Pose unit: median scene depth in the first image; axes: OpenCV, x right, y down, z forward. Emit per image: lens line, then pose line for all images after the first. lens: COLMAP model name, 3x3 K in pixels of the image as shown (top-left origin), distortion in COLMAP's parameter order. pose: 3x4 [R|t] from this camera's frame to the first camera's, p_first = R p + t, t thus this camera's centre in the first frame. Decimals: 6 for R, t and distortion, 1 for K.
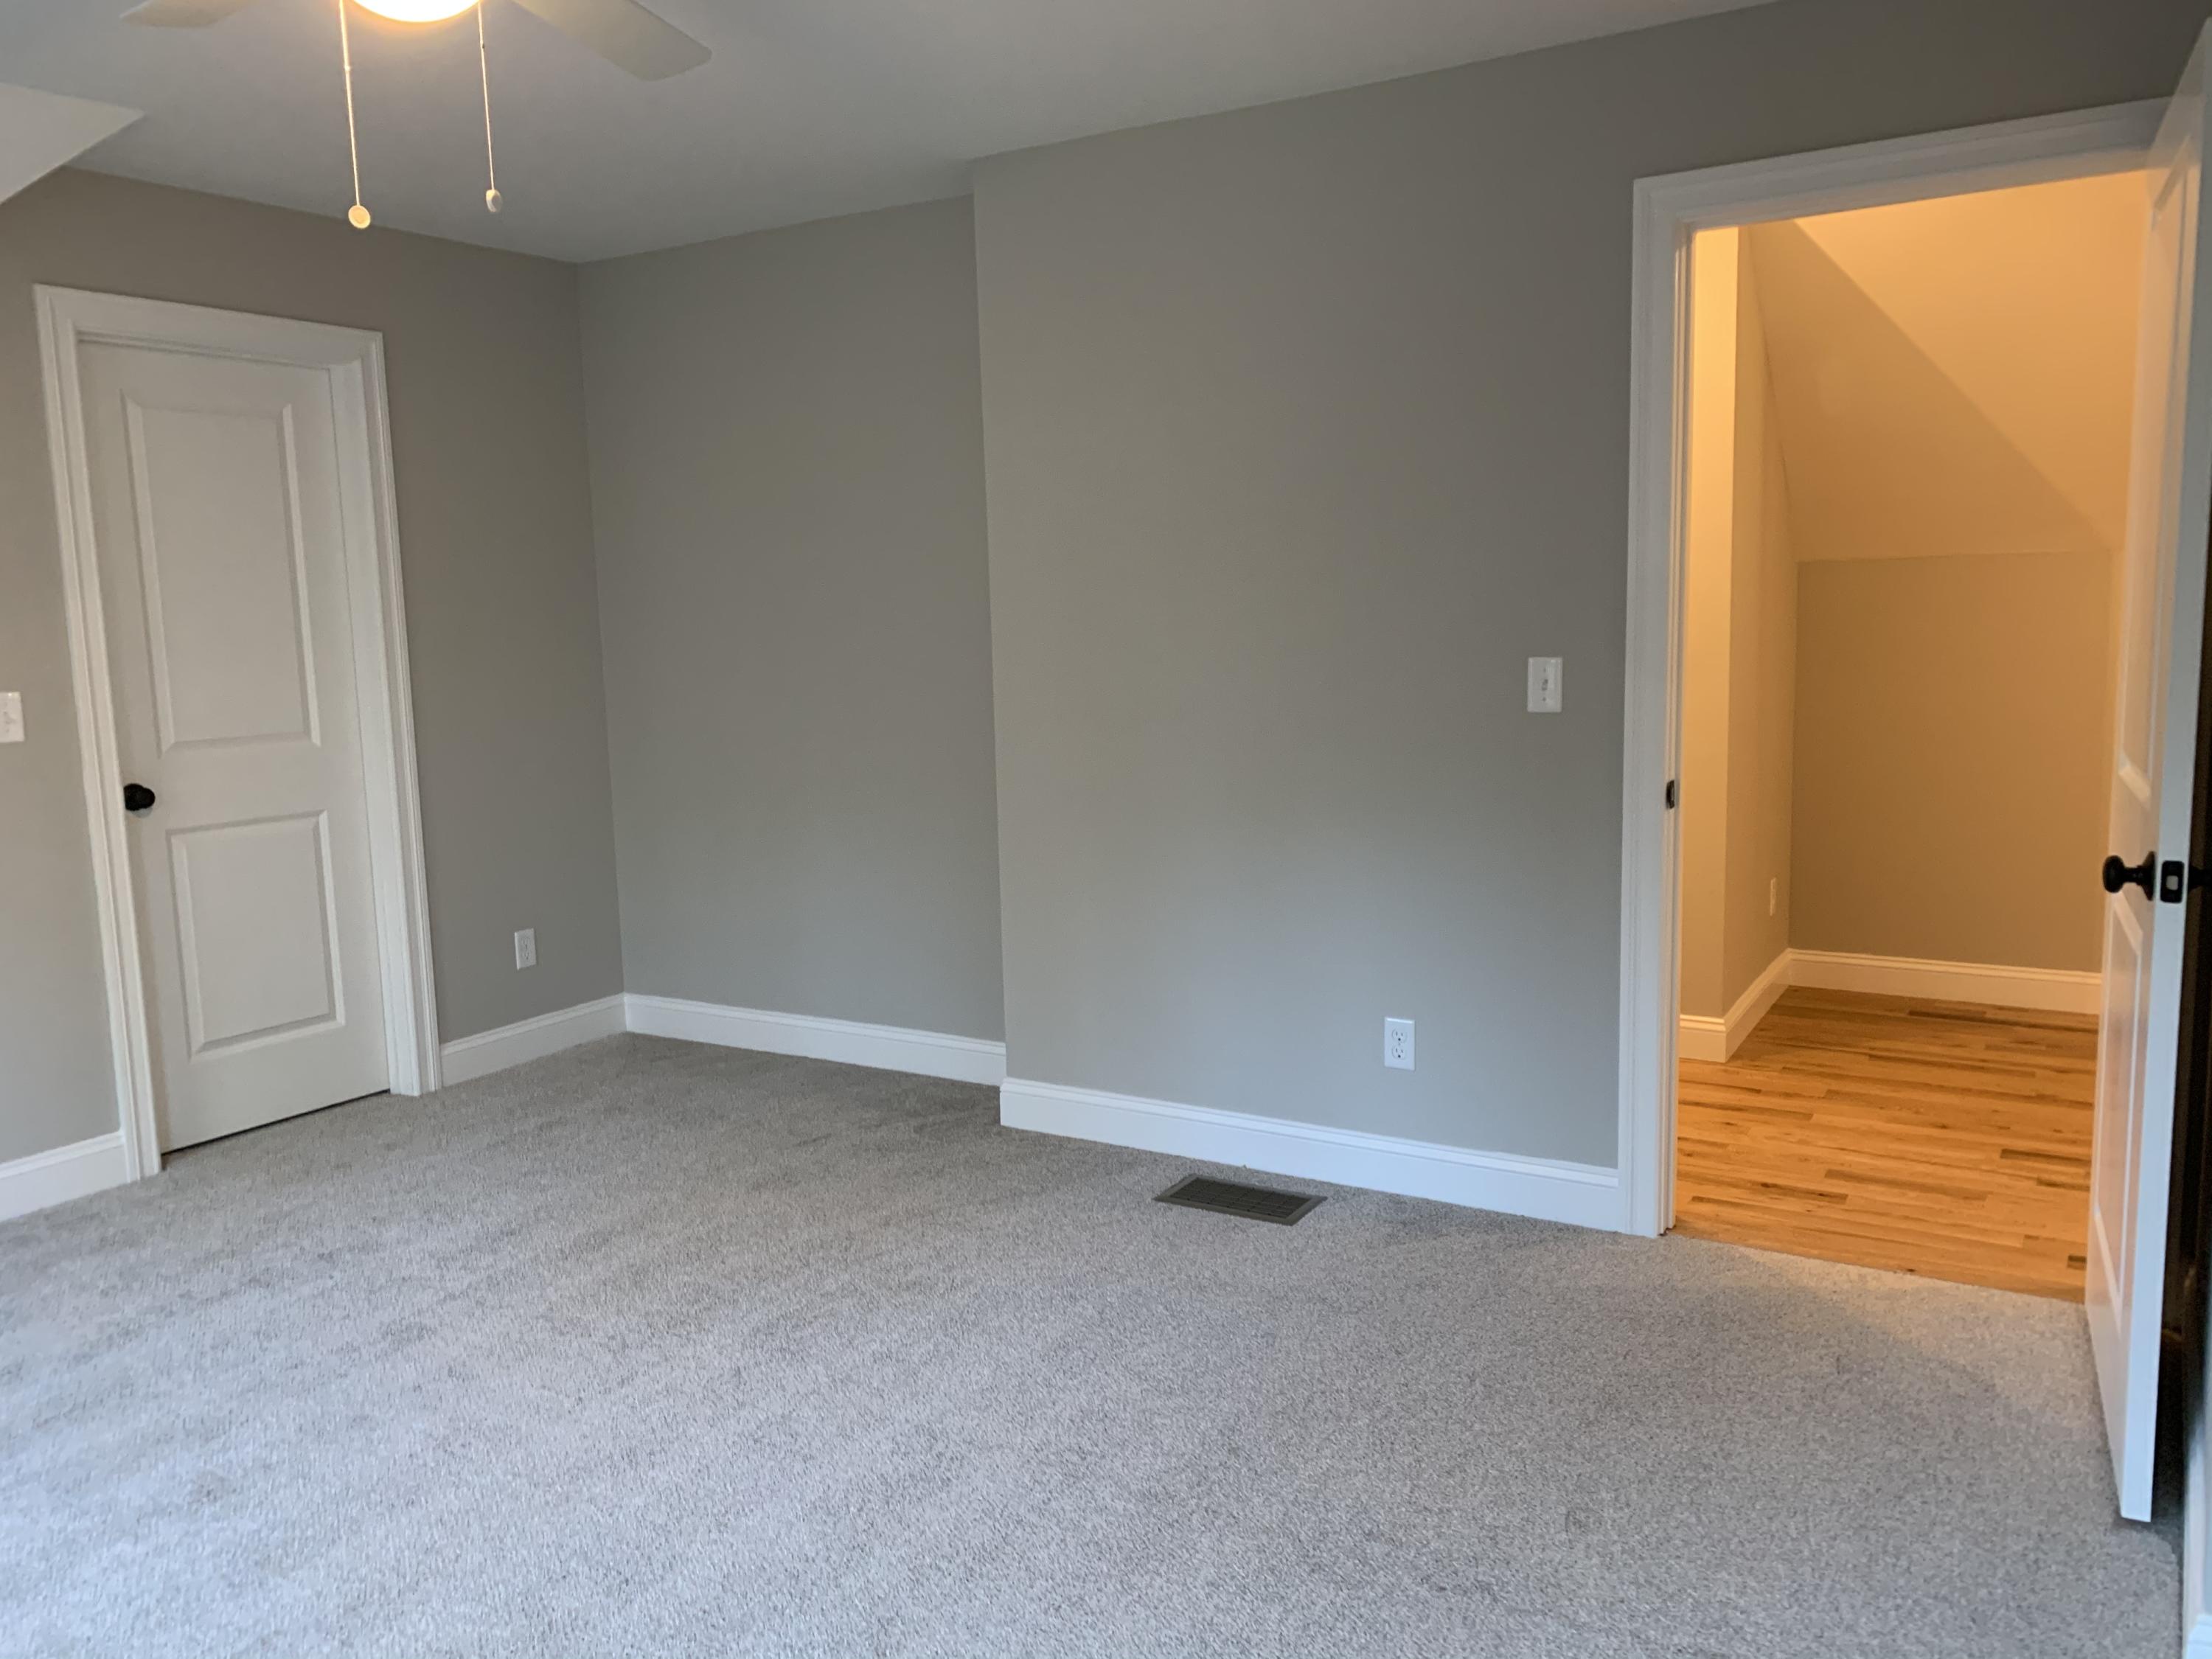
lens RADIAL K [[1661.8, 0, 1106.0], [0, 1661.8, 829.5], [0, 0, 1]] dist [0.131181, -0.173806]
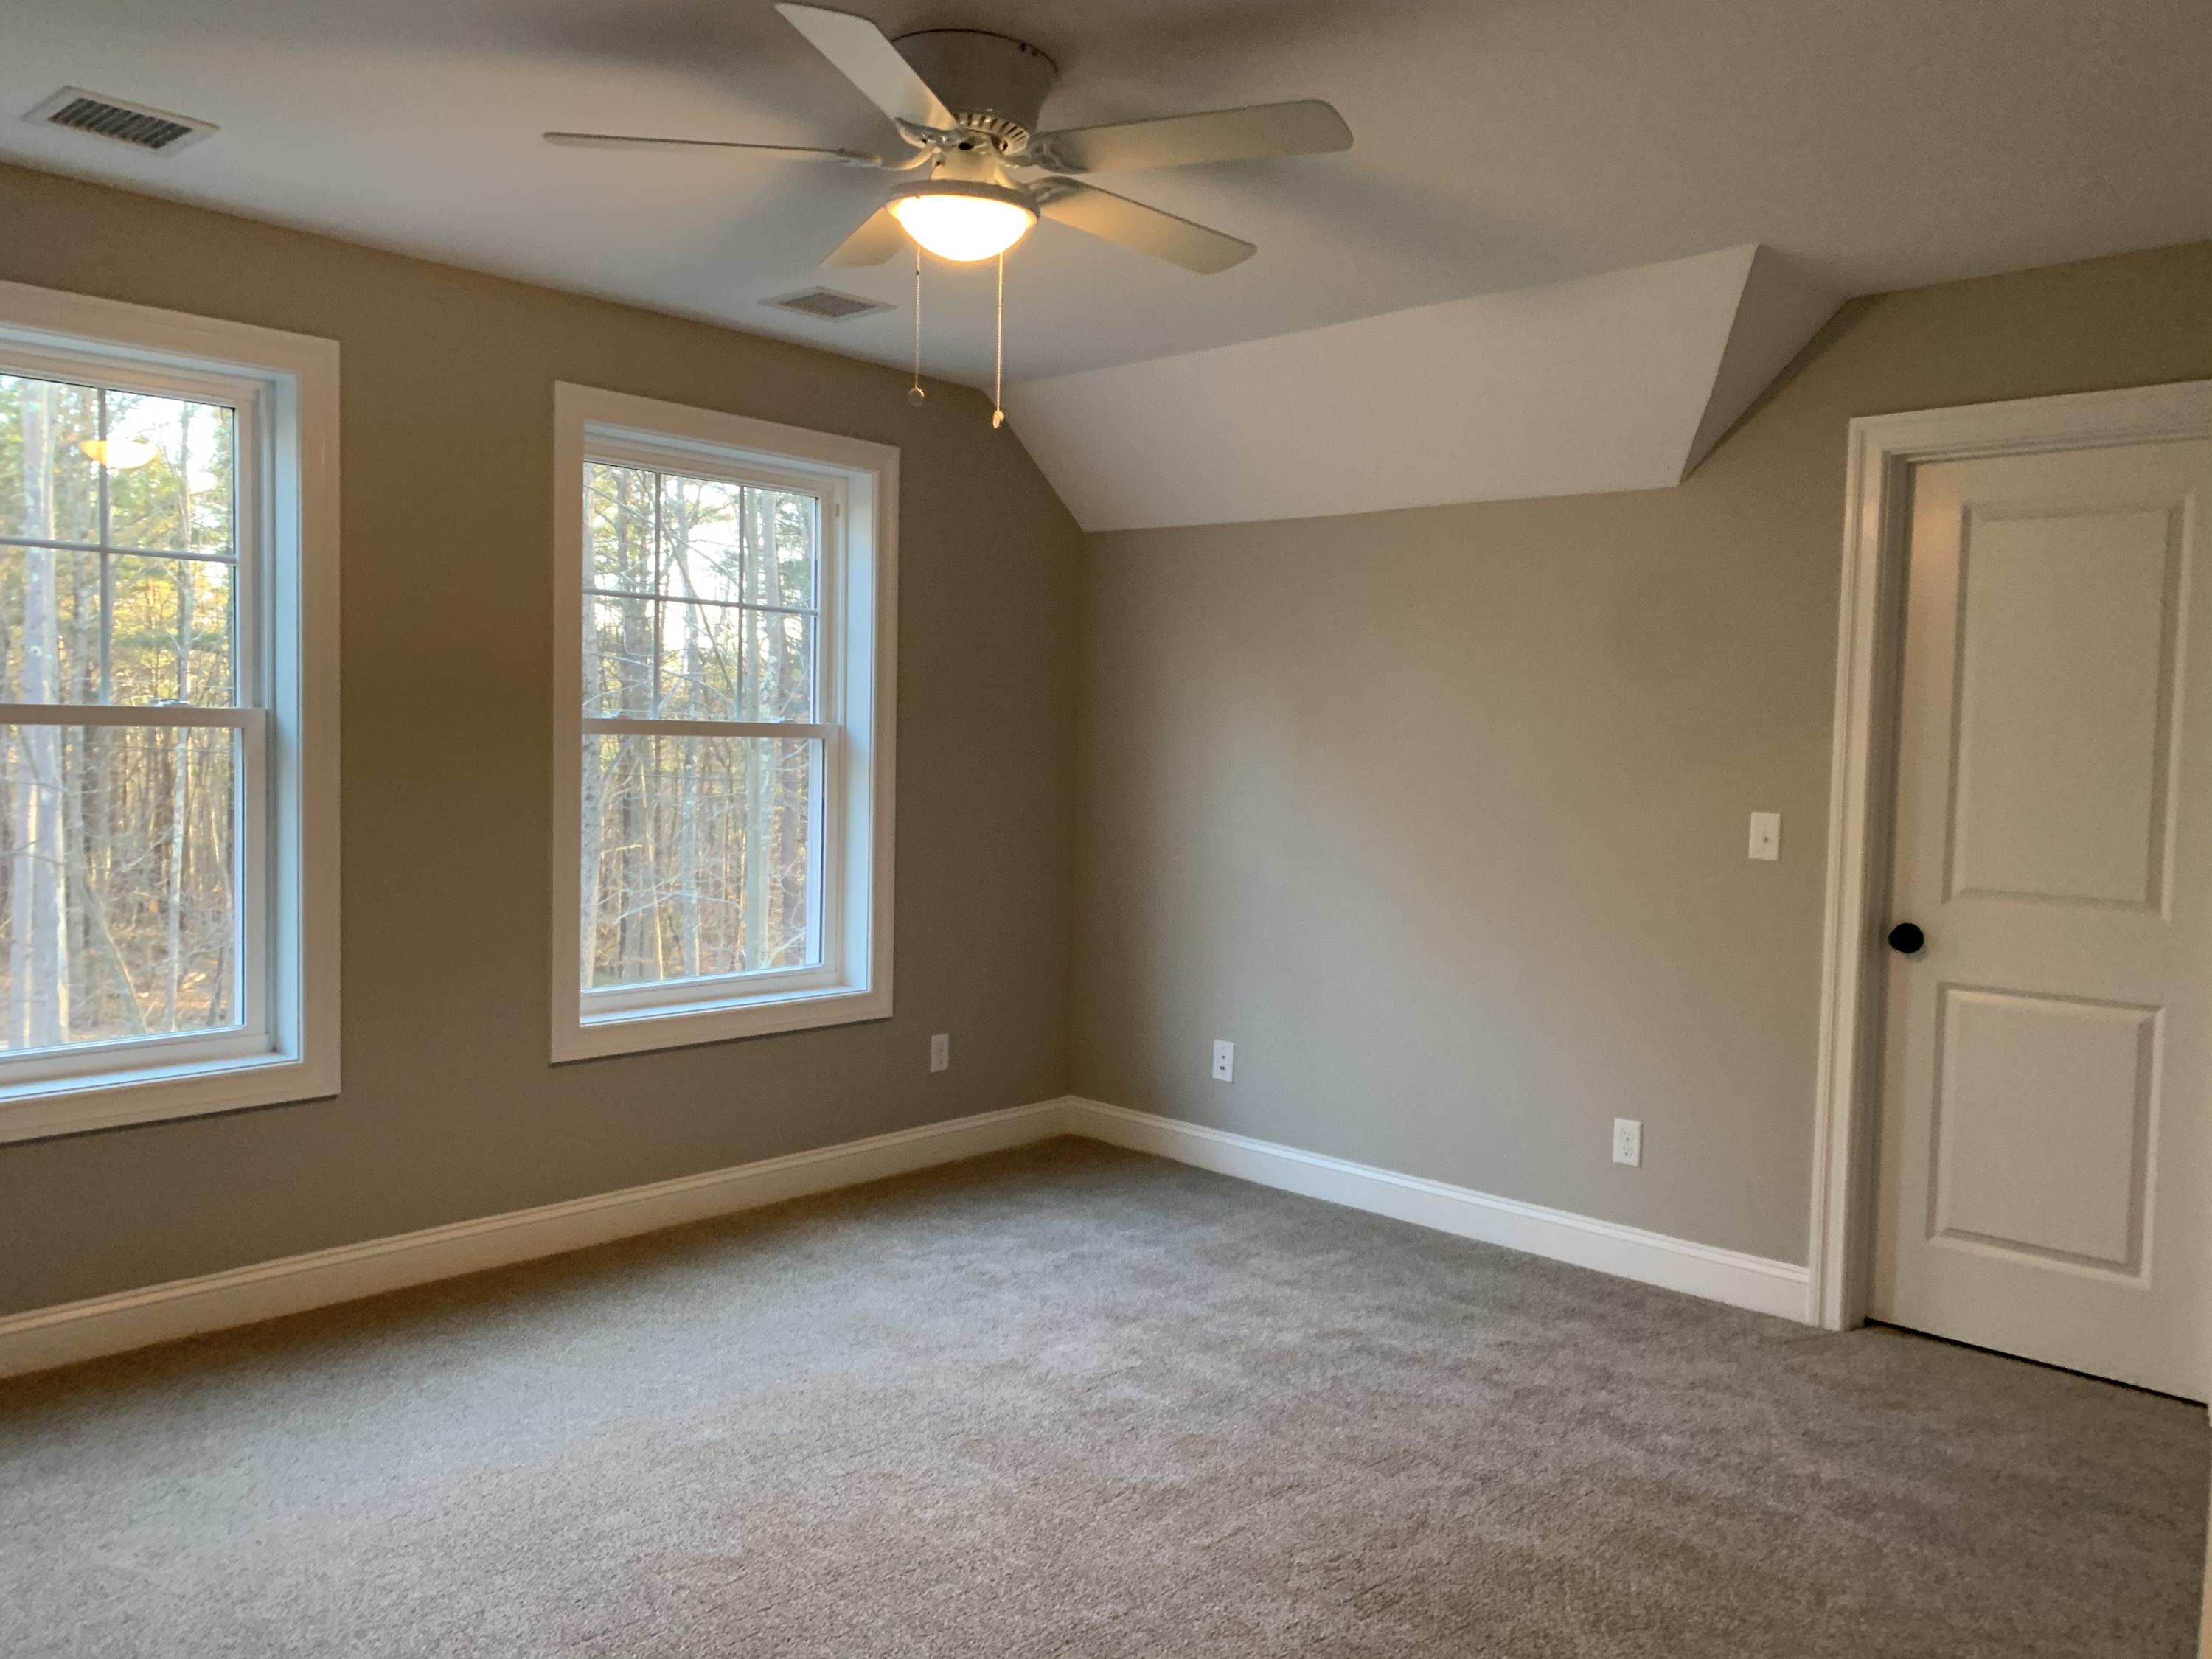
lens RADIAL K [[1661.8, 0, 1106.0], [0, 1661.8, 829.5], [0, 0, 1]] dist [0.131181, -0.173806]
pose [[-0.175619, 0.075443, -0.981563, 0.421795], [-0.158595, 0.981868, 0.103841, -0.105594], [0.971600, 0.173907, -0.160470, 0.719532]]
